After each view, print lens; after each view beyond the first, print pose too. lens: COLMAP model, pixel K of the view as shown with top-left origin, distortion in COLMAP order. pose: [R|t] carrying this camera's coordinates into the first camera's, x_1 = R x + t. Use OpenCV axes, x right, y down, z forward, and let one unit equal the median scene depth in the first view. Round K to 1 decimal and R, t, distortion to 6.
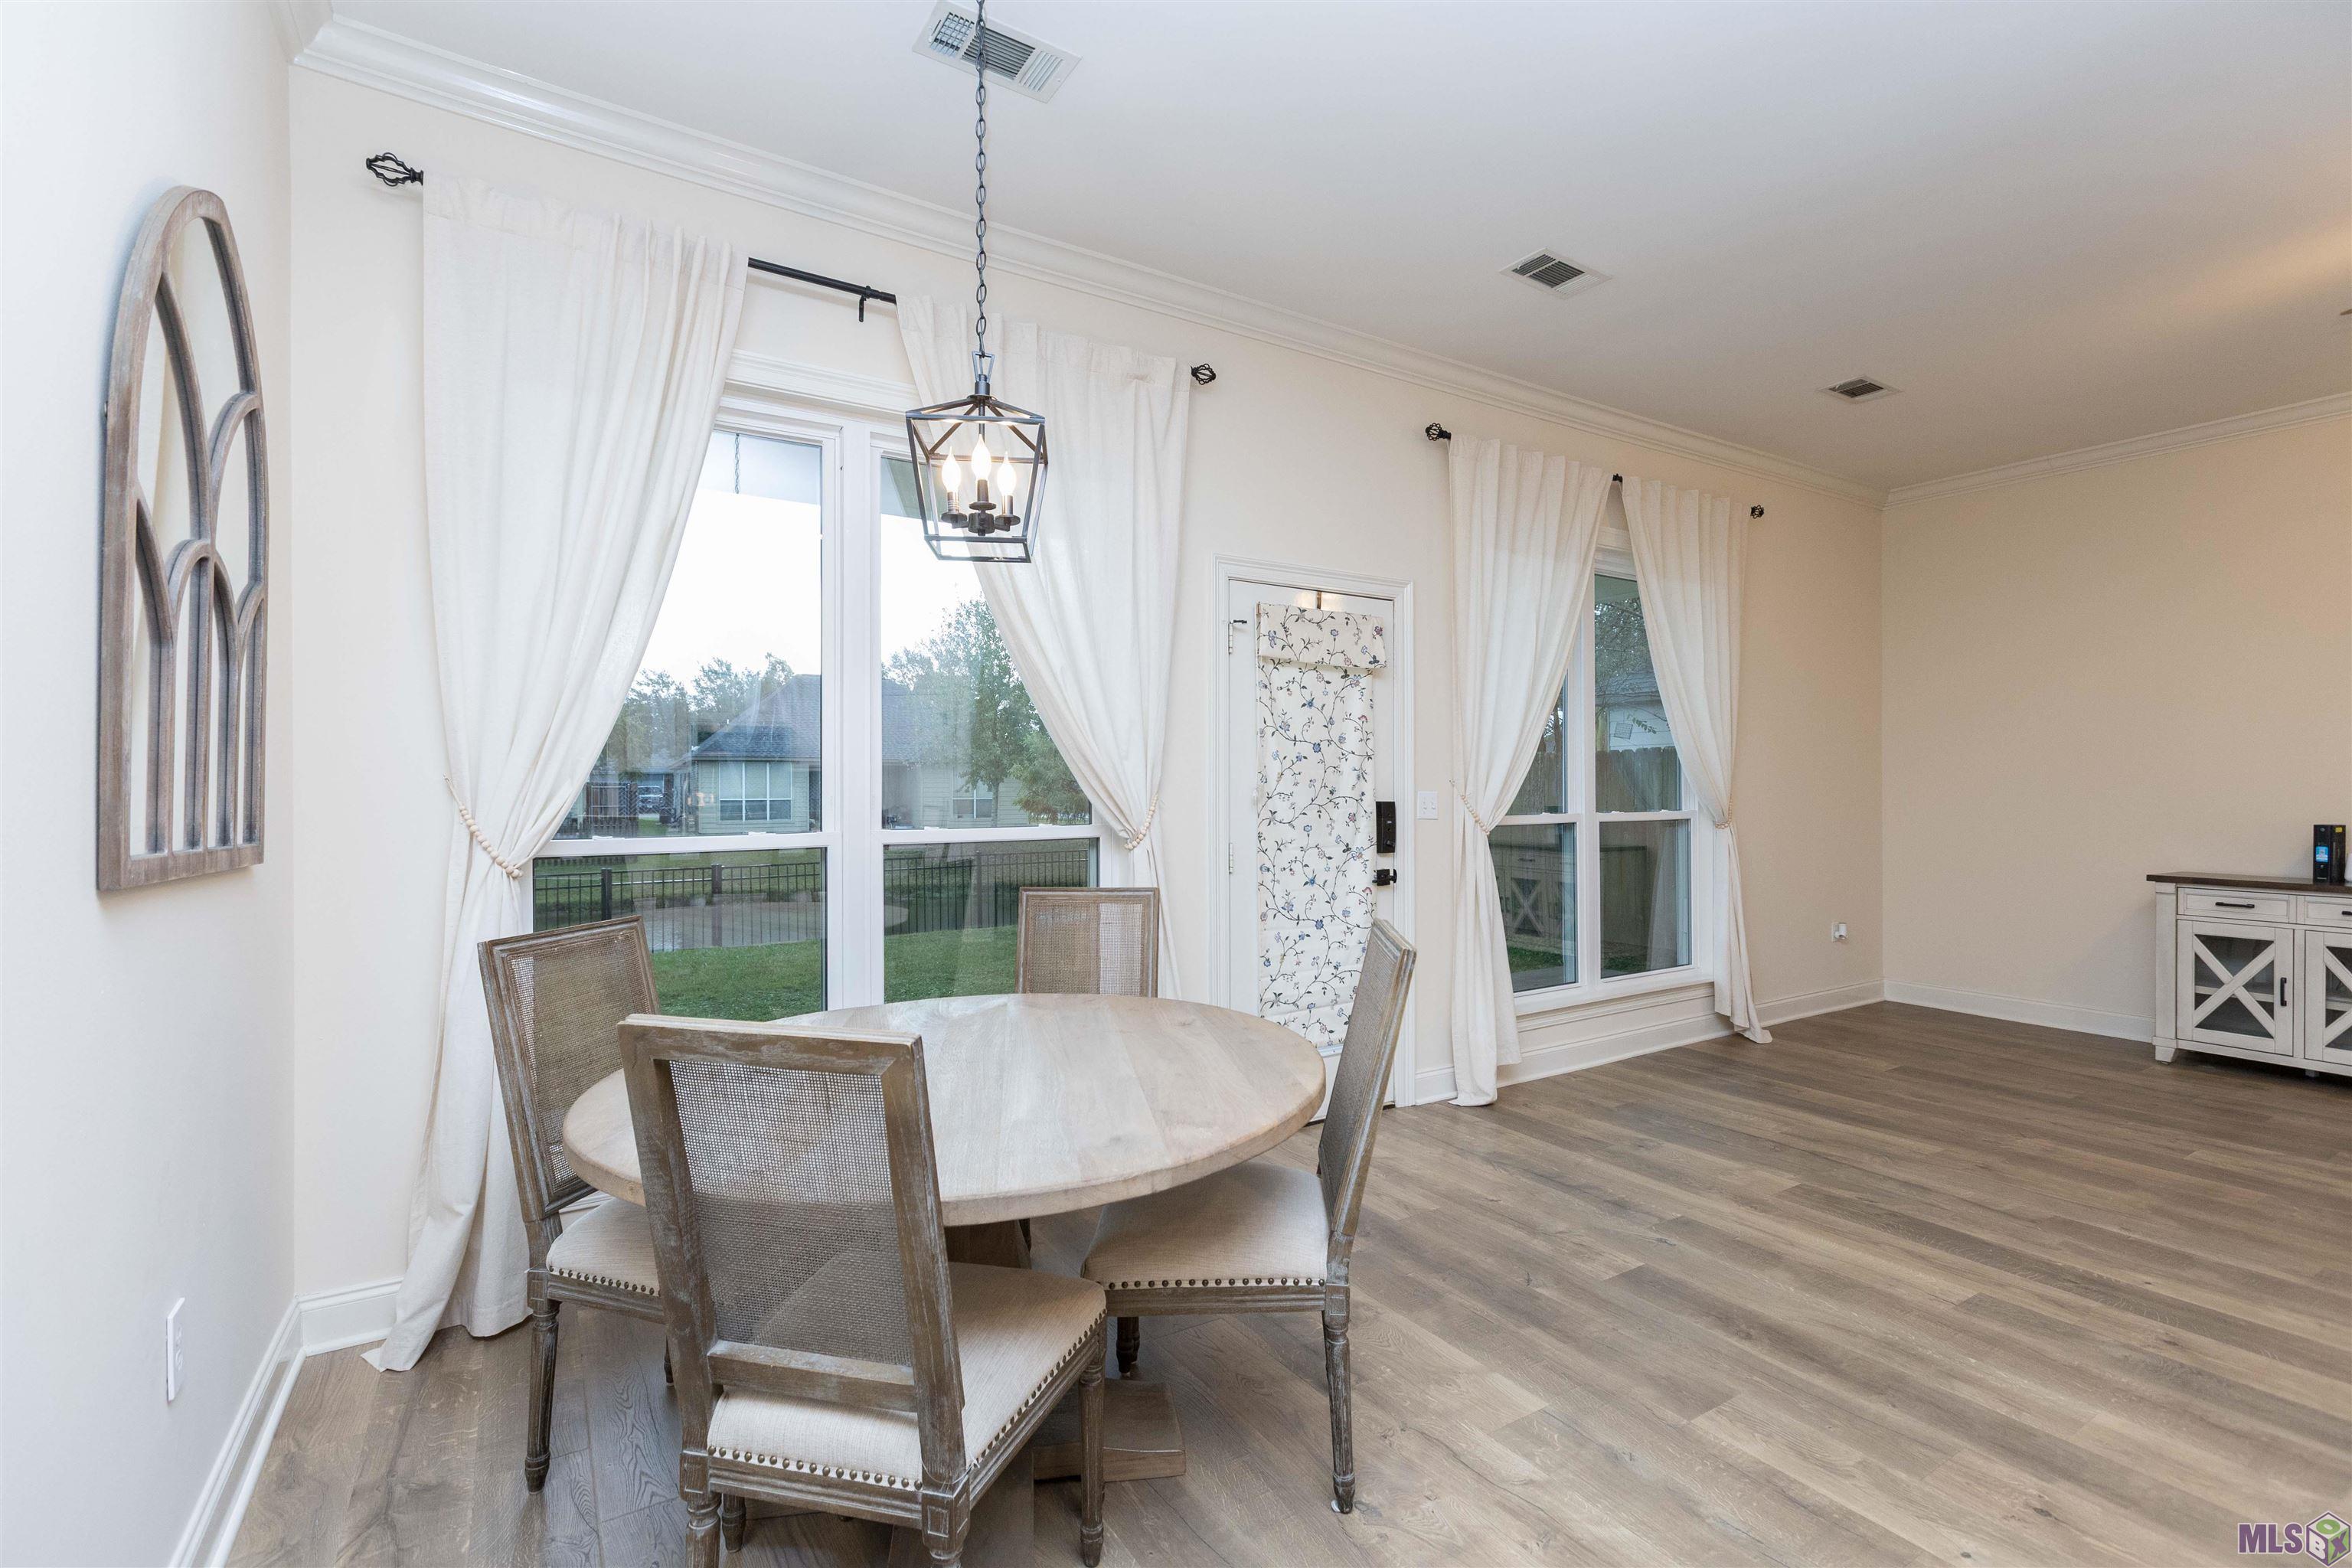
lens RADIAL K [[1058.9, 0, 1193.5], [0, 1058.9, 784.5], [0, 0, 1]] dist [0.001283, 0.000580]
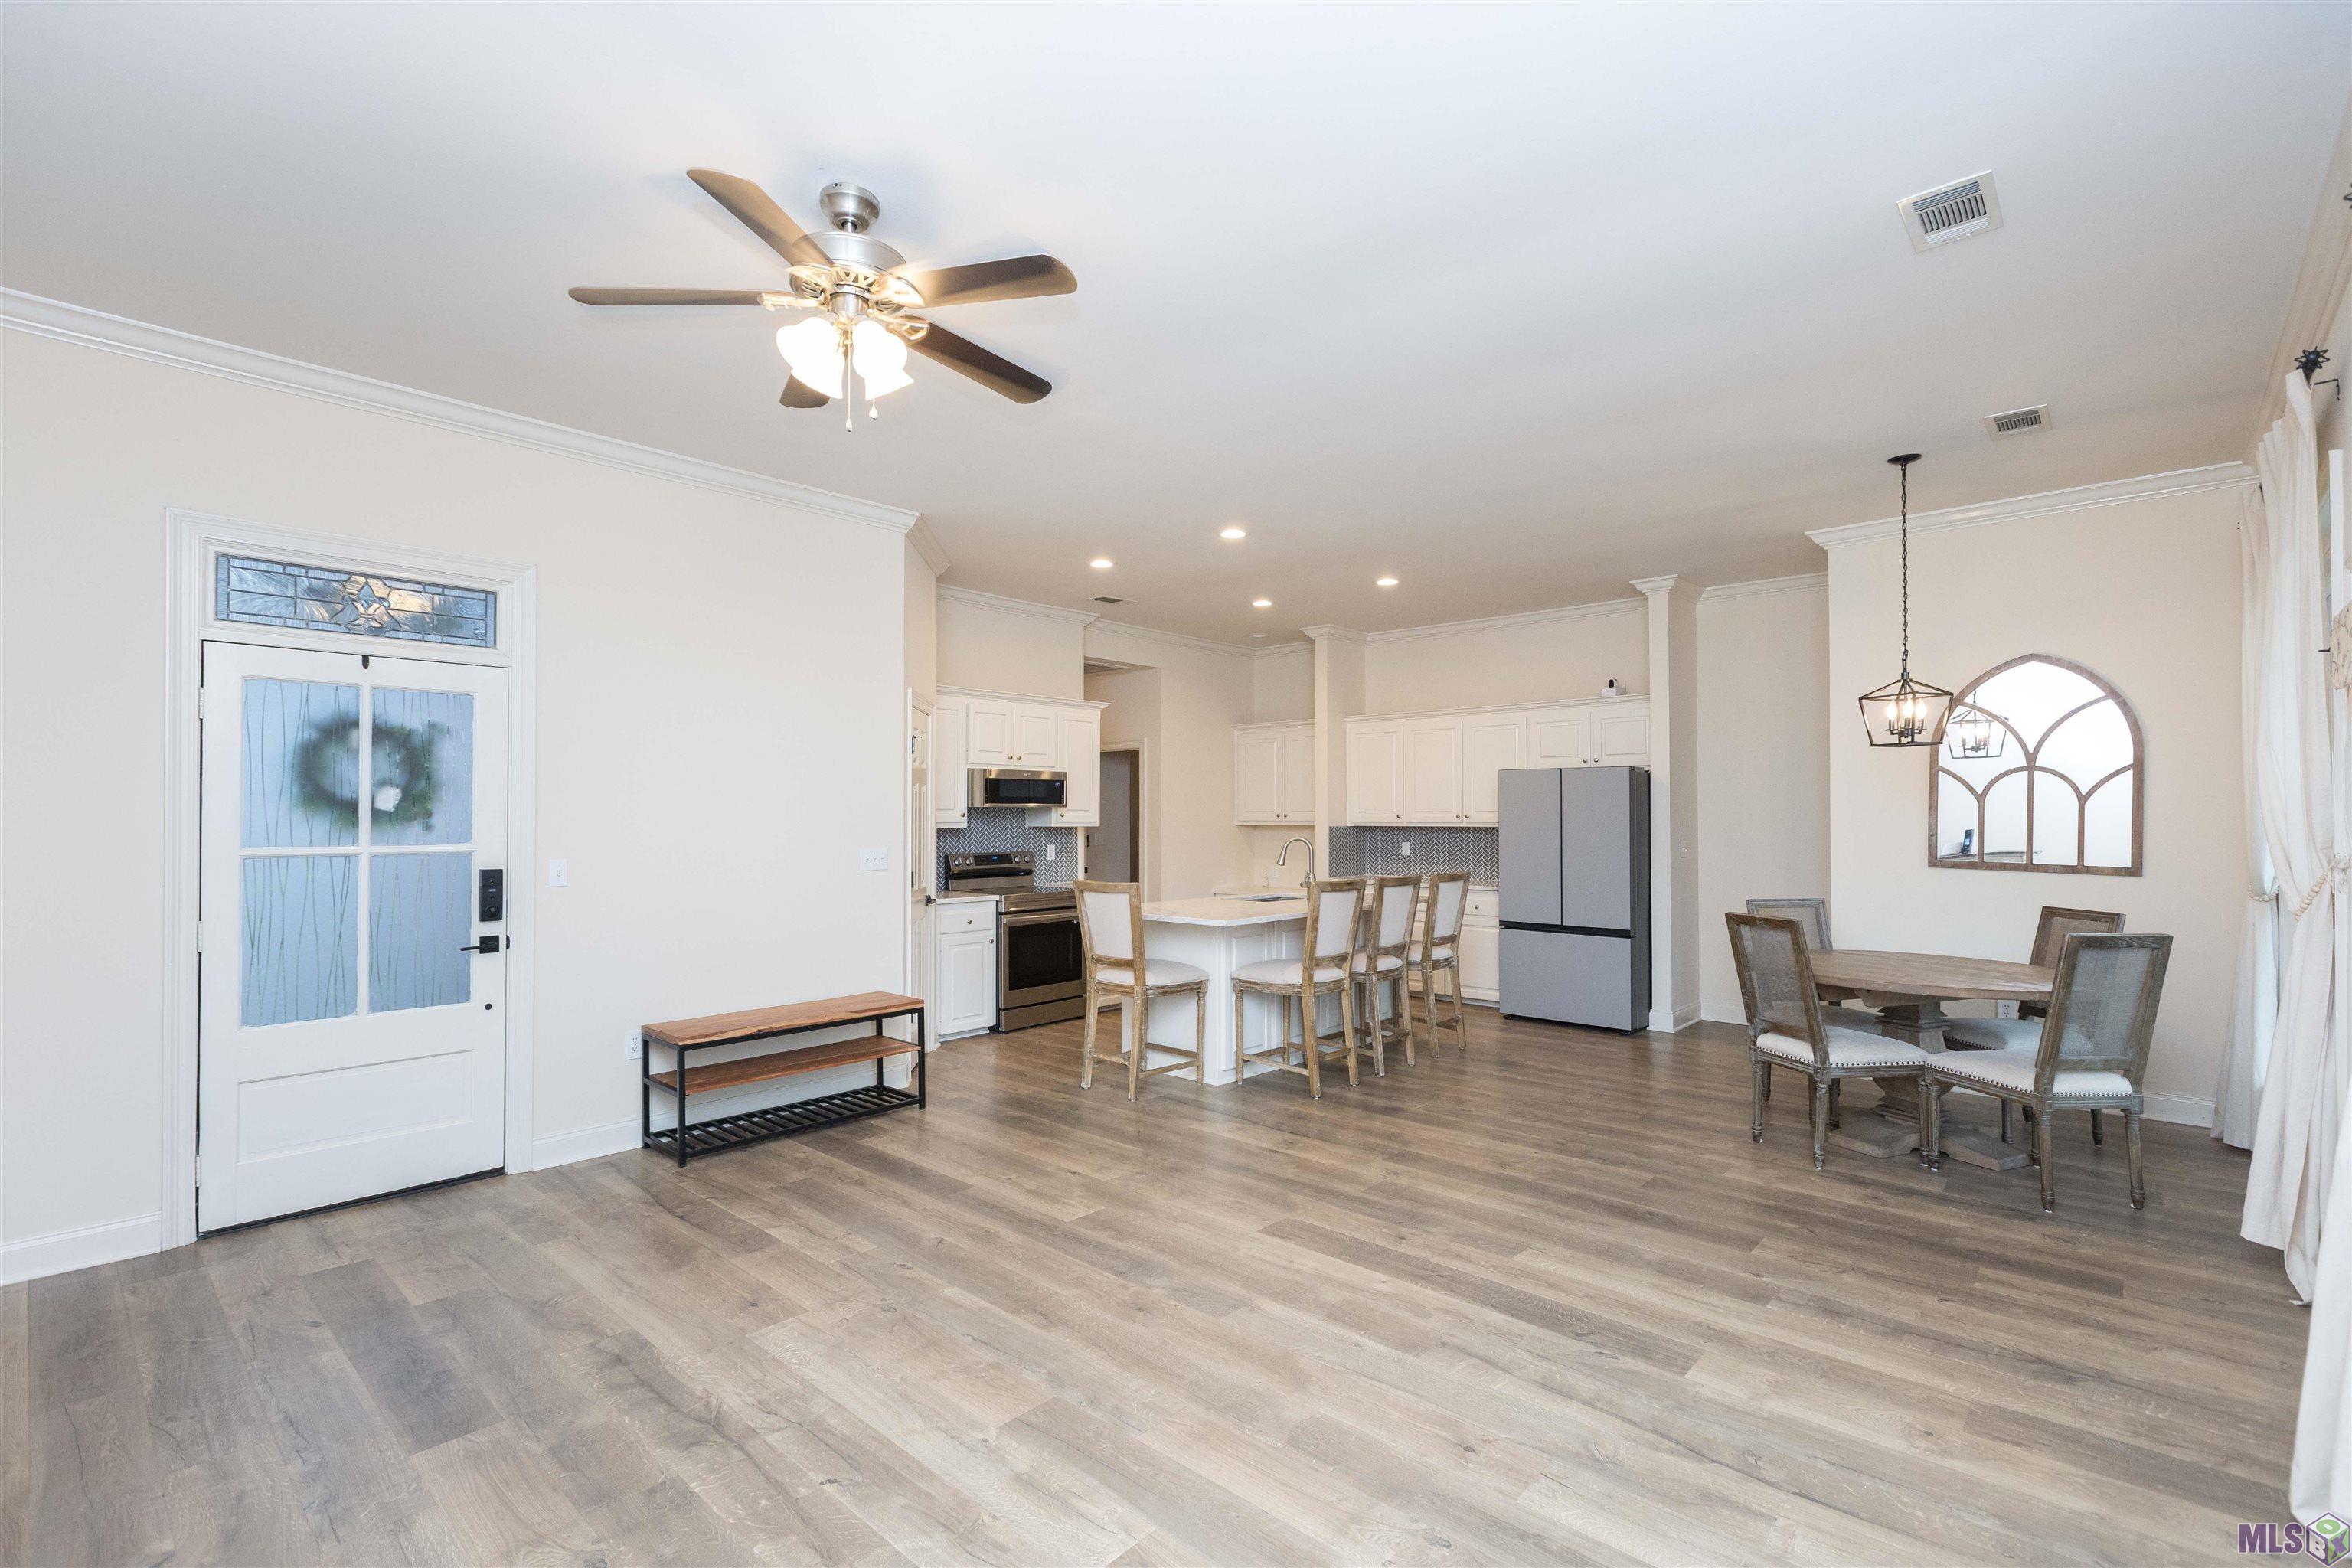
lens RADIAL K [[1062.0, 0, 1182.9], [0, 1062.0, 790.9], [0, 0, 1]] dist [0.001184, -0.000294]
pose [[-0.964870, -0.006699, -0.262642, 0.983331], [-0.000594, 0.999728, -0.023319, -0.032897], [0.262726, -0.022343, -0.964612, 1.440307]]
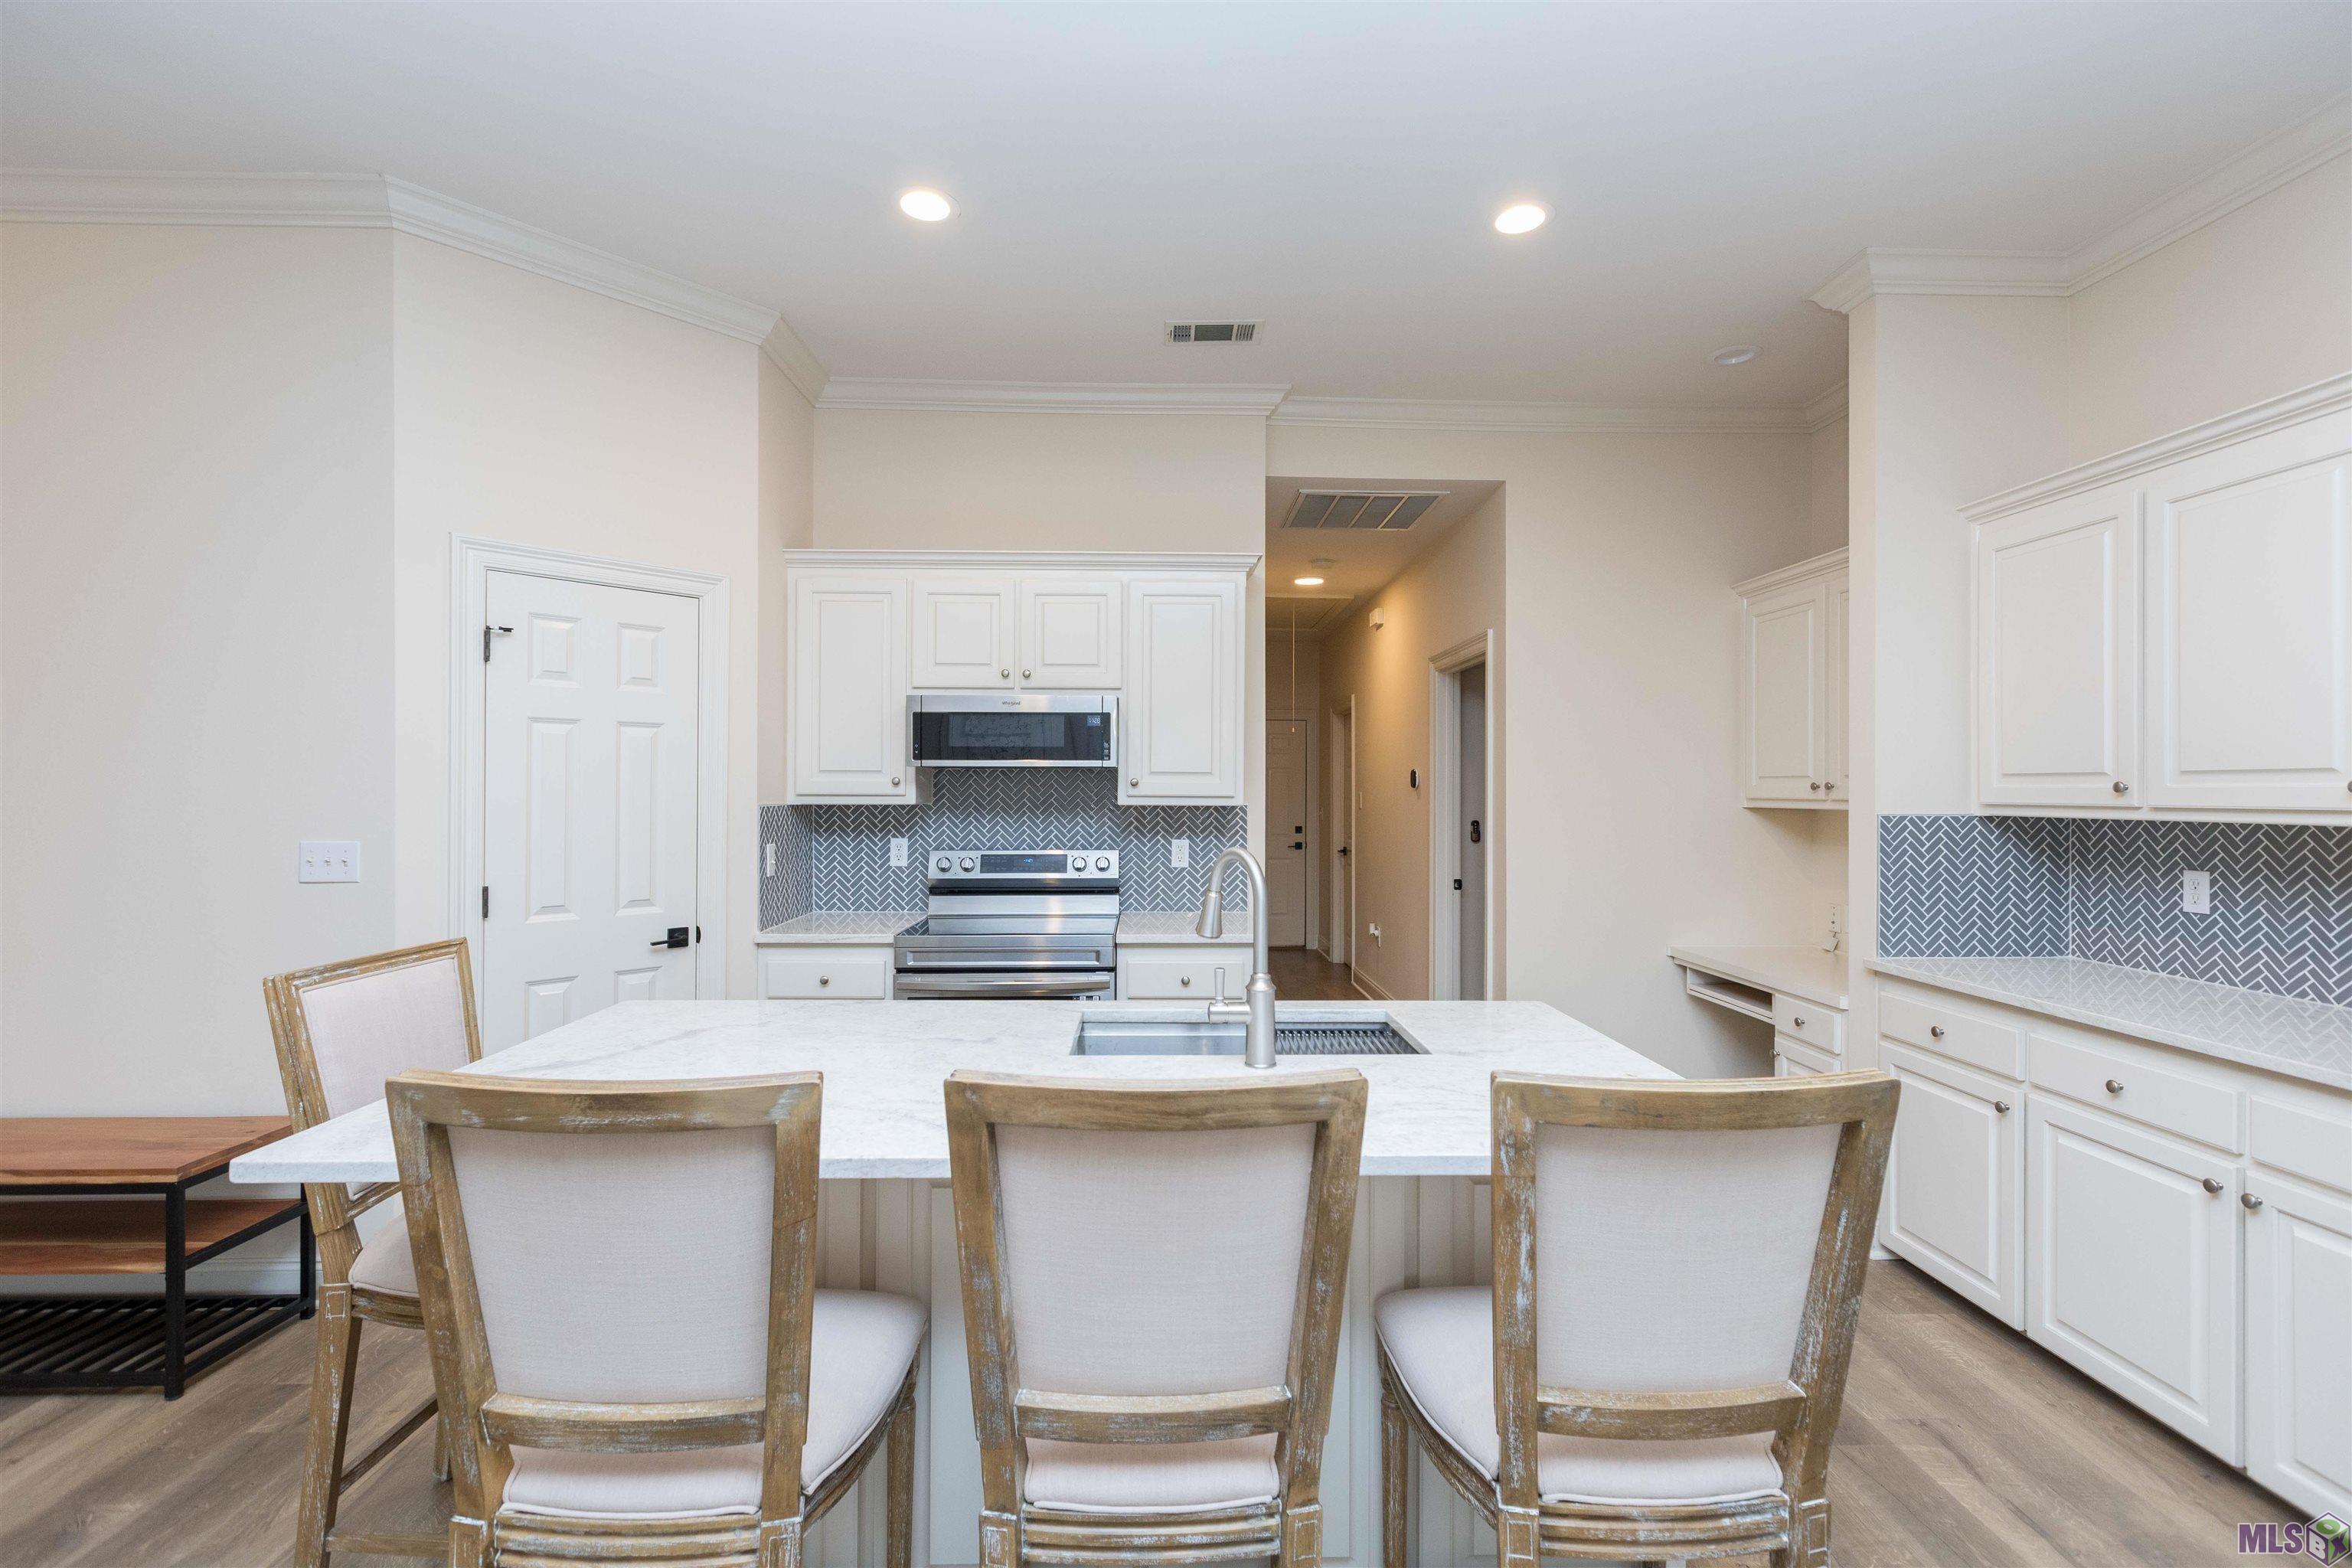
lens RADIAL K [[1045.7, 0, 1178.5], [0, 1045.7, 784.8], [0, 0, 1]] dist [0.002519, -0.001085]
pose [[-0.853448, -0.002351, 0.521172, 0.138310], [-0.004066, 0.999989, -0.002146, -0.030115], [-0.521161, -0.003950, -0.853449, 0.325106]]
